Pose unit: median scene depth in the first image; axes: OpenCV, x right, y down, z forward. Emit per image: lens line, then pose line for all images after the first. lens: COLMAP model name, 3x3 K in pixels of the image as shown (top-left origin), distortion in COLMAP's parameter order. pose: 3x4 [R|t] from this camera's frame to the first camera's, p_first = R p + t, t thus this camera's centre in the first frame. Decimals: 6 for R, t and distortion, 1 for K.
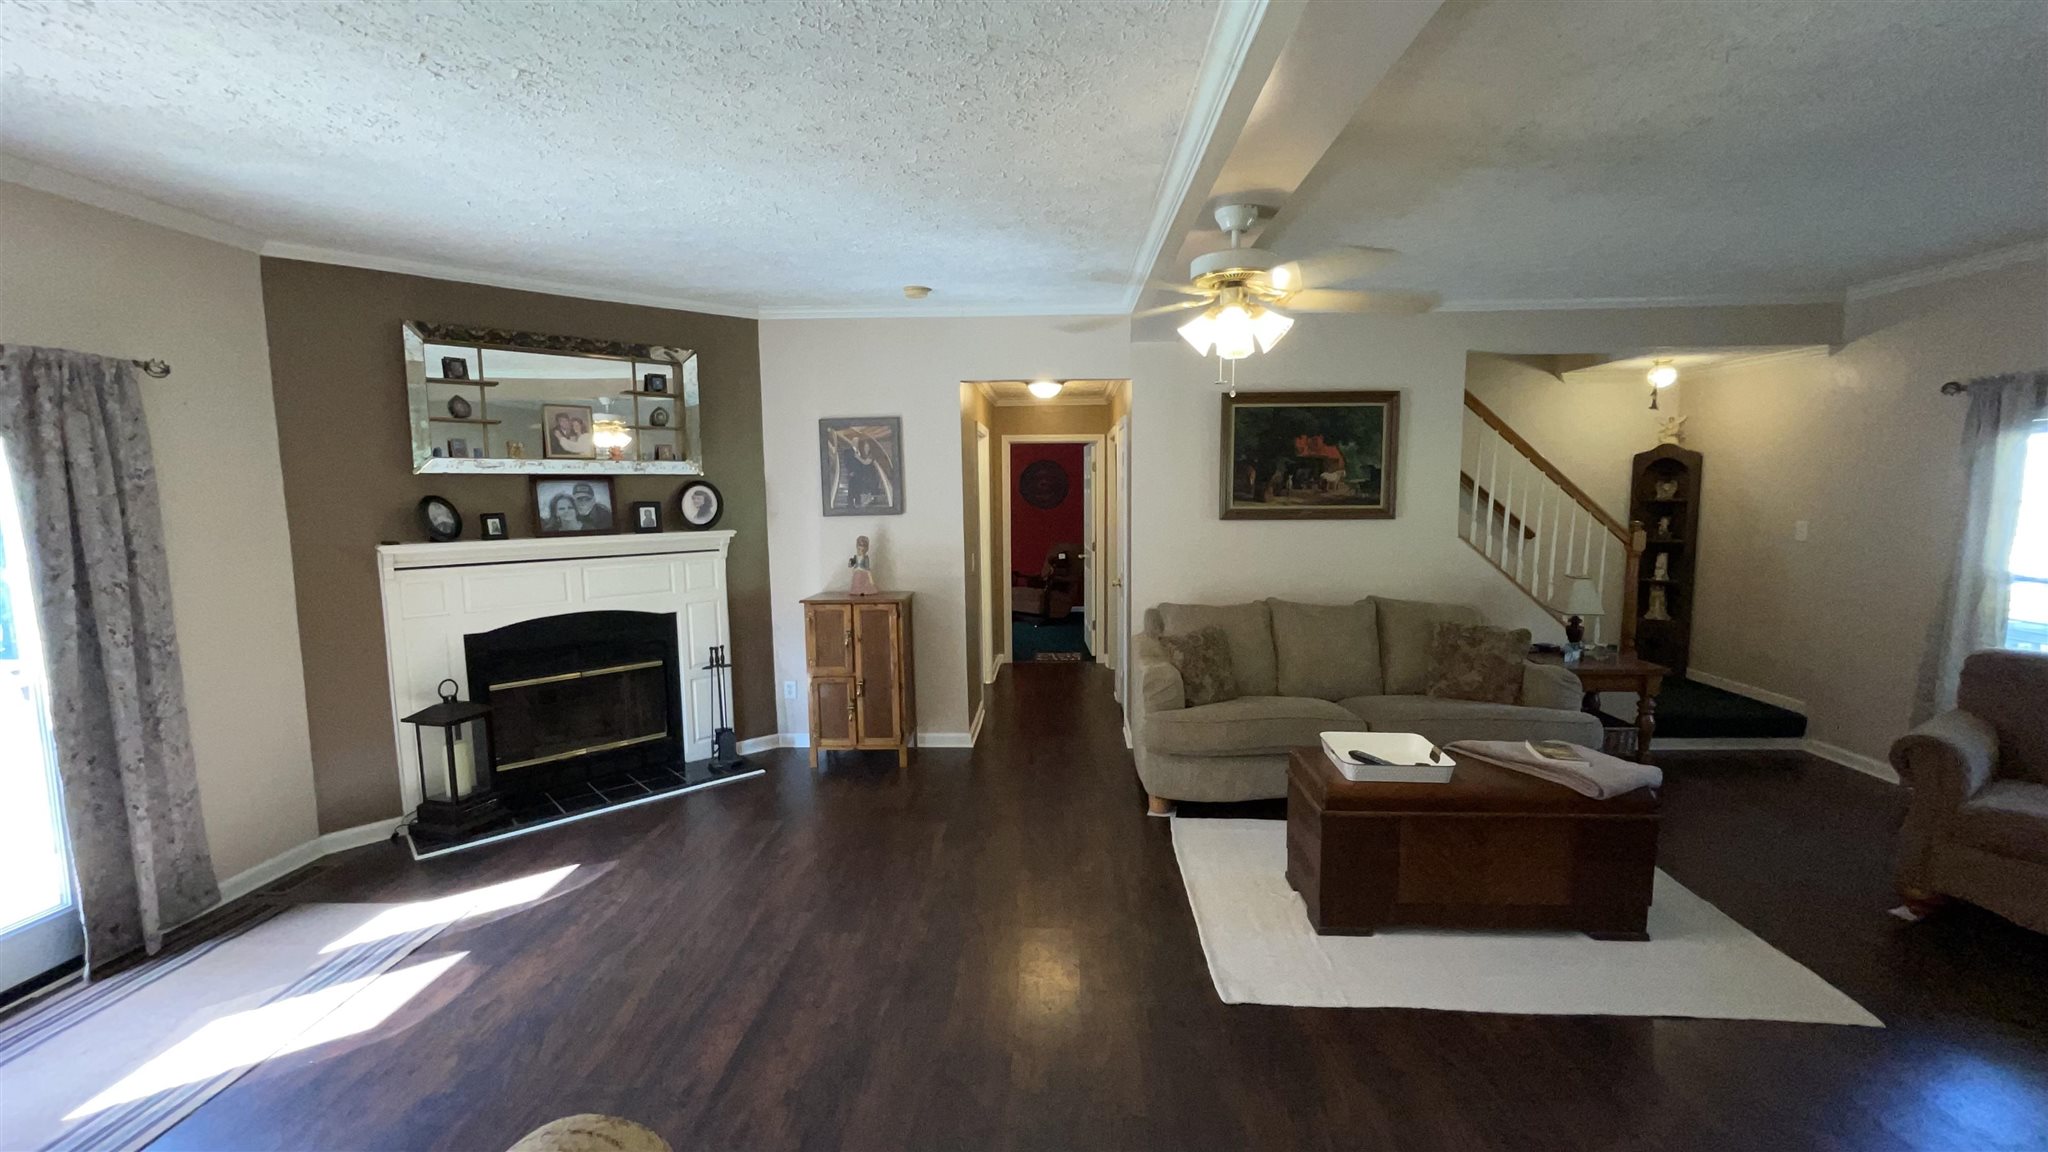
lens RADIAL K [[832.2, 0, 1014.6], [0, 832.2, 575.0], [0, 0, 1]] dist [-0.008127, -0.000061]
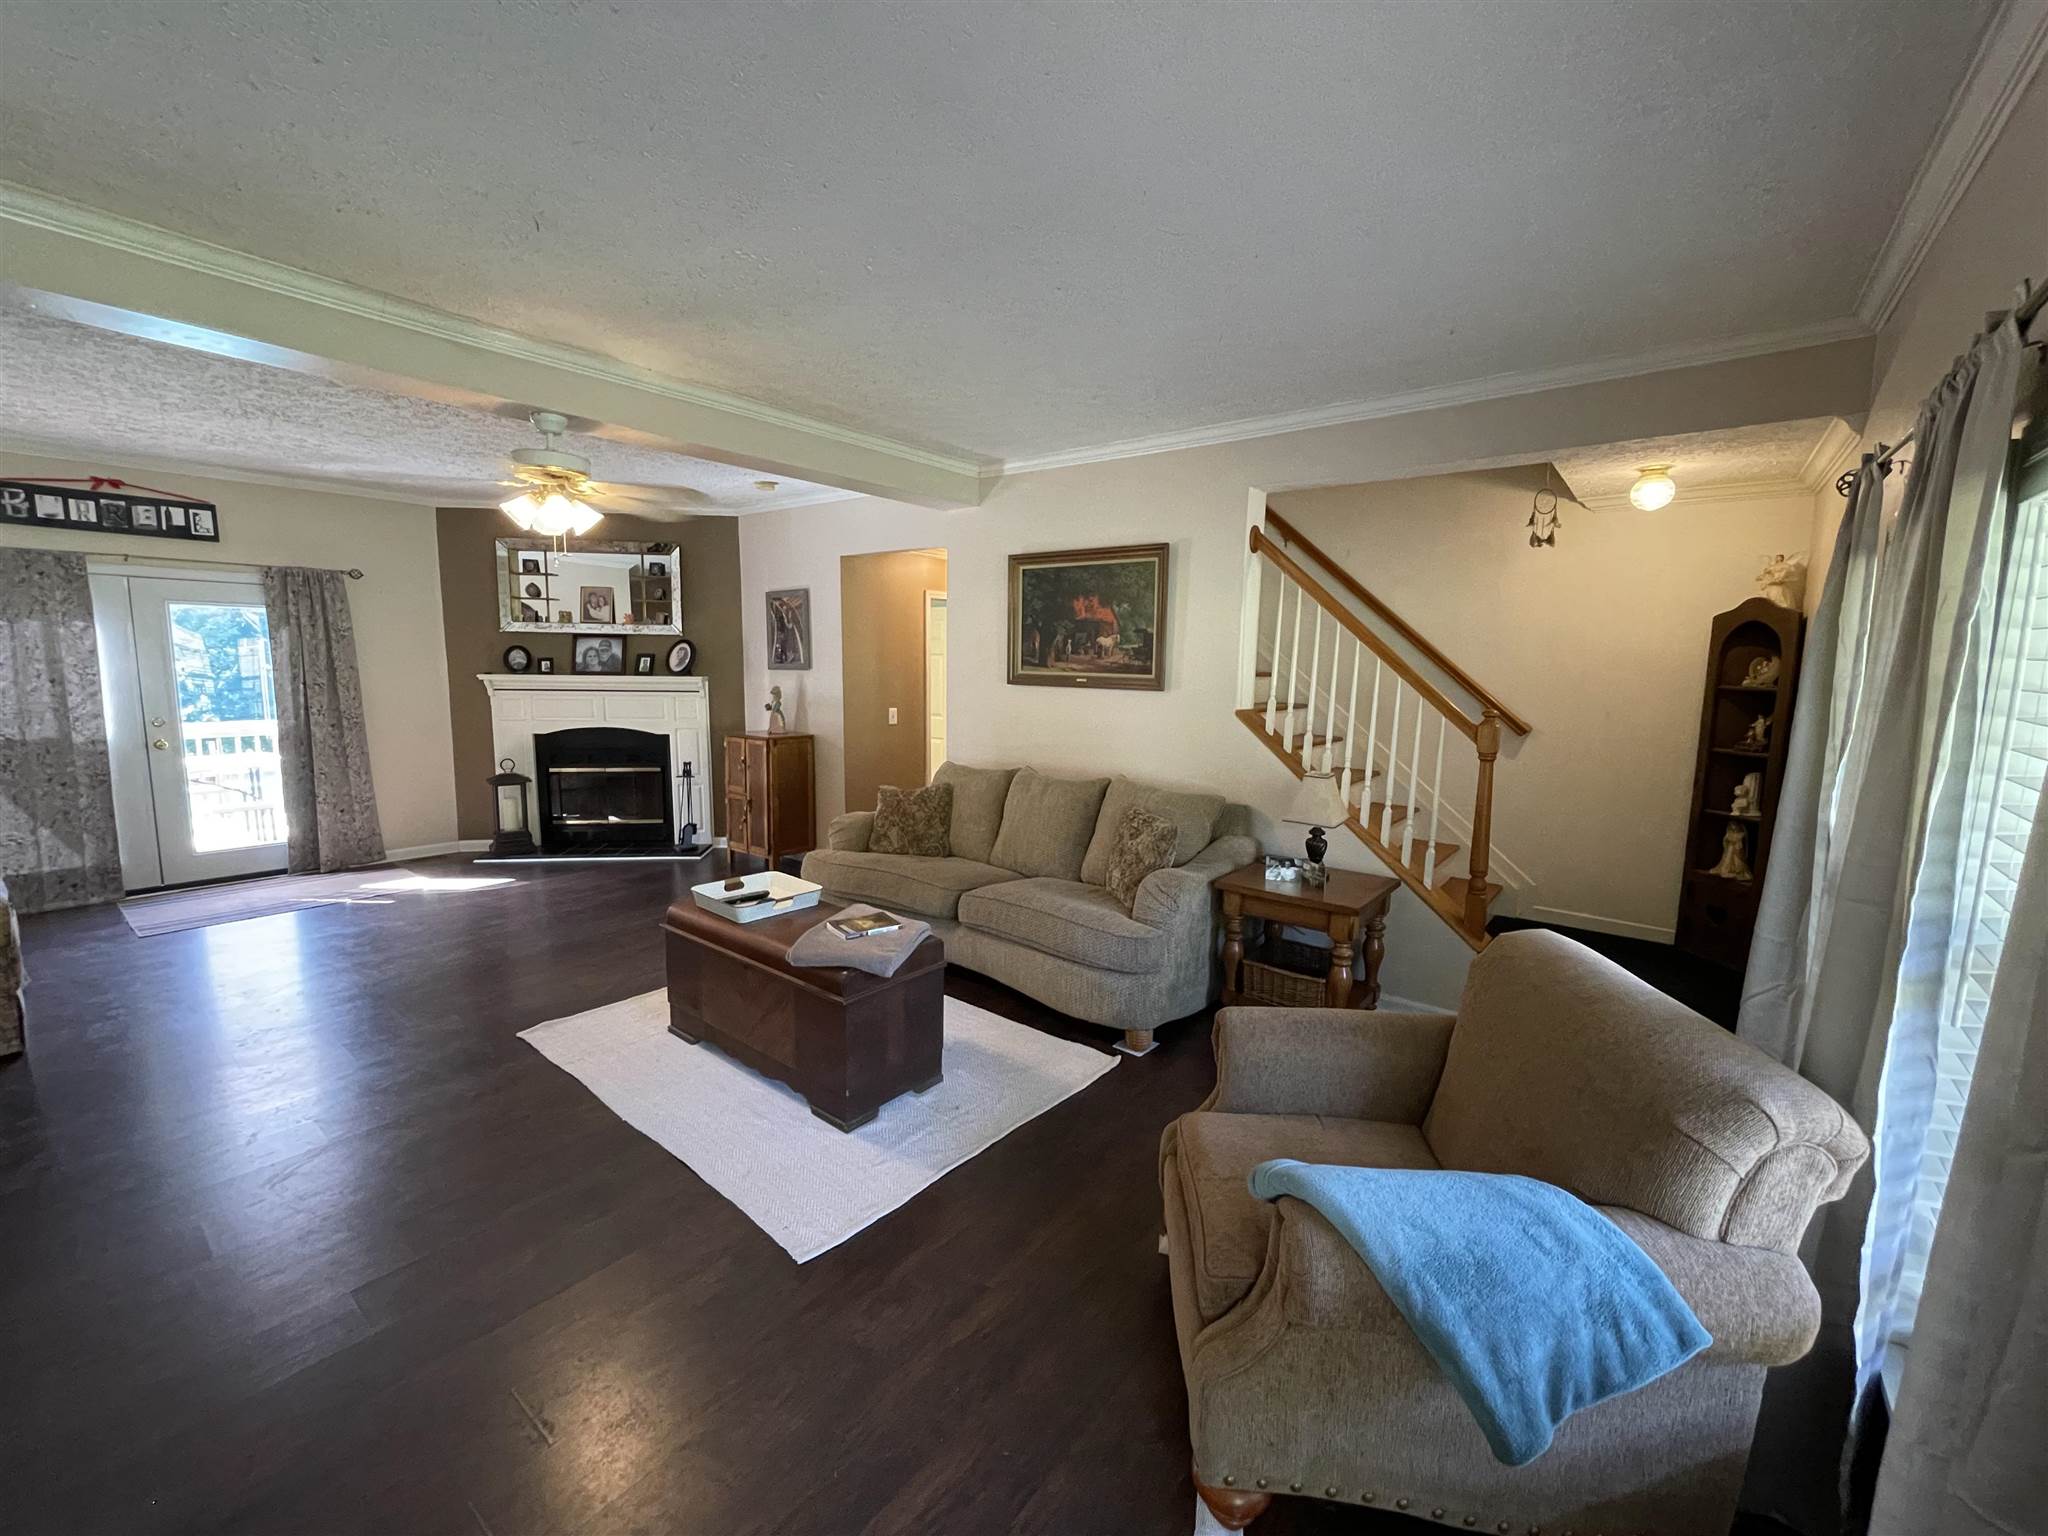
lens RADIAL K [[822.3, 0, 1014.4], [0, 822.3, 763.1], [0, 0, 1]] dist [-0.000052, -0.000087]
pose [[0.808564, 0.095927, -0.580537, 0.877280], [-0.084516, 0.995325, 0.046752, -0.020566], [0.582307, 0.011262, 0.812891, 0.221847]]
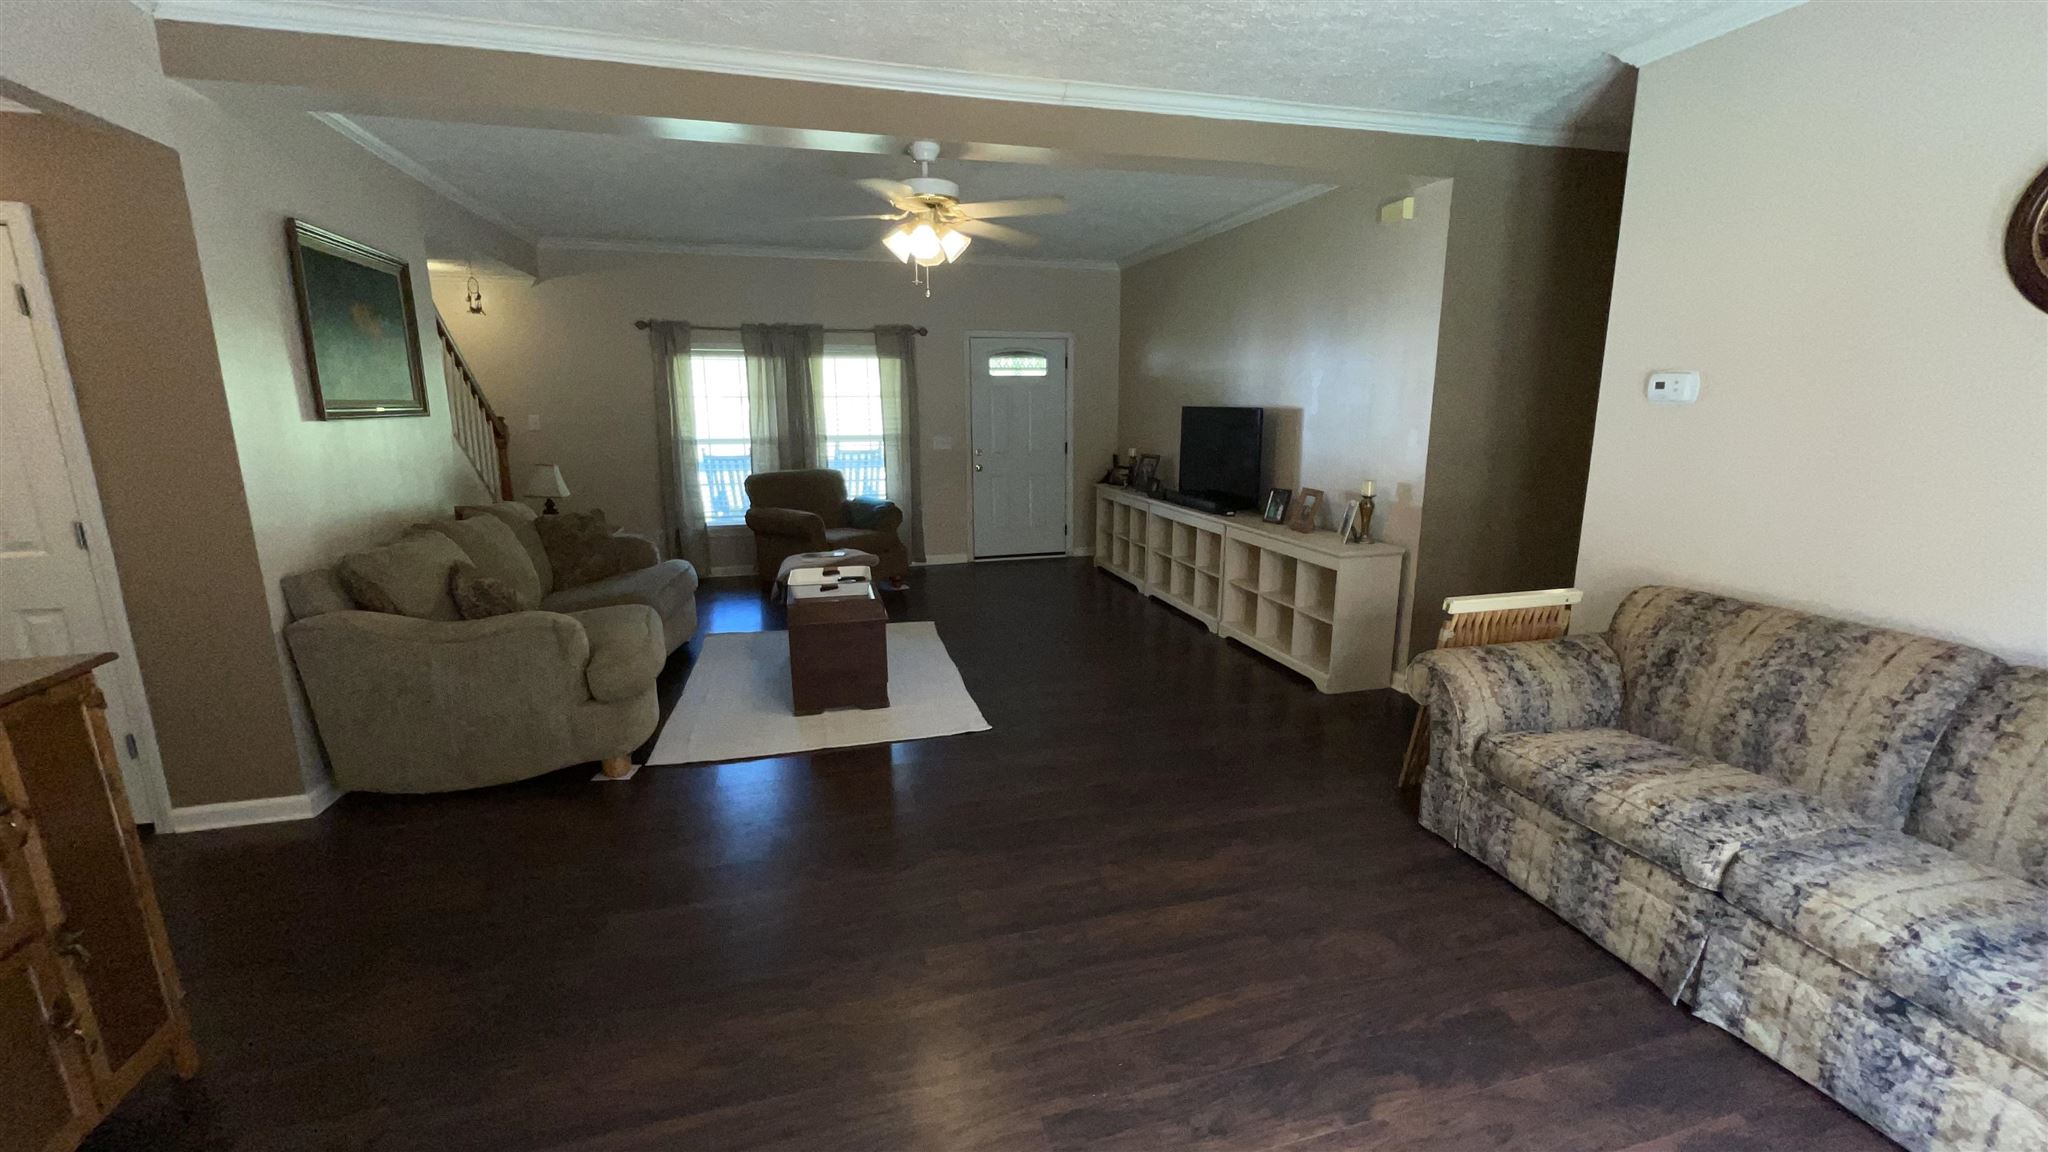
lens RADIAL K [[832.2, 0, 1021.3], [0, 832.2, 582.8], [0, 0, 1]] dist [-0.008127, -0.000061]
pose [[-0.307322, -0.192921, 0.931845, -0.602804], [0.097118, 0.967763, 0.232387, -0.041411], [-0.946637, 0.161917, -0.278678, 0.731783]]
